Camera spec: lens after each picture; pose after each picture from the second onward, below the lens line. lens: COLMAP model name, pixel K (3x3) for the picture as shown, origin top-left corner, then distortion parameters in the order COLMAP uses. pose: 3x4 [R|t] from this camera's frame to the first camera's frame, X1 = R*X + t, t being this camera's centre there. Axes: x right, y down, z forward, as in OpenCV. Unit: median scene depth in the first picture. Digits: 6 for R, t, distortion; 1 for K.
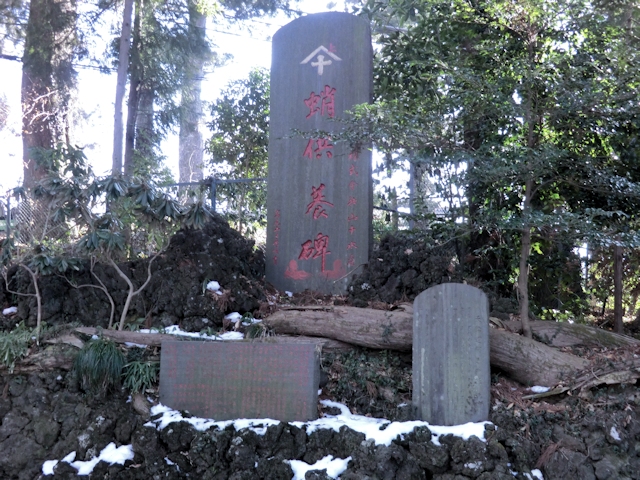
lens RADIAL K [[891.7, 0, 320.0], [0, 891.7, 240.4], [0, 0, 1]] dist [-0.033211, 0.000000]
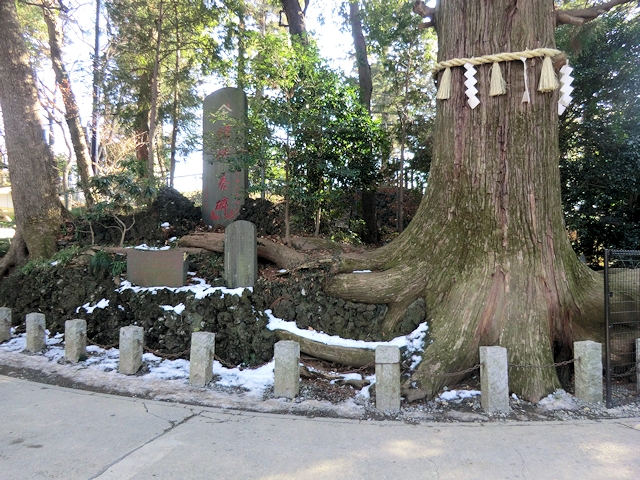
lens RADIAL K [[443.0, 0, 320.0], [0, 443.0, 238.7], [0, 0, 1]] dist [-0.007494, -0.000282]
pose [[0.990950, -0.028026, -0.131274, 0.448251], [0.040277, 0.994979, 0.091621, 0.002665], [0.128047, -0.096079, 0.987103, 0.007006]]
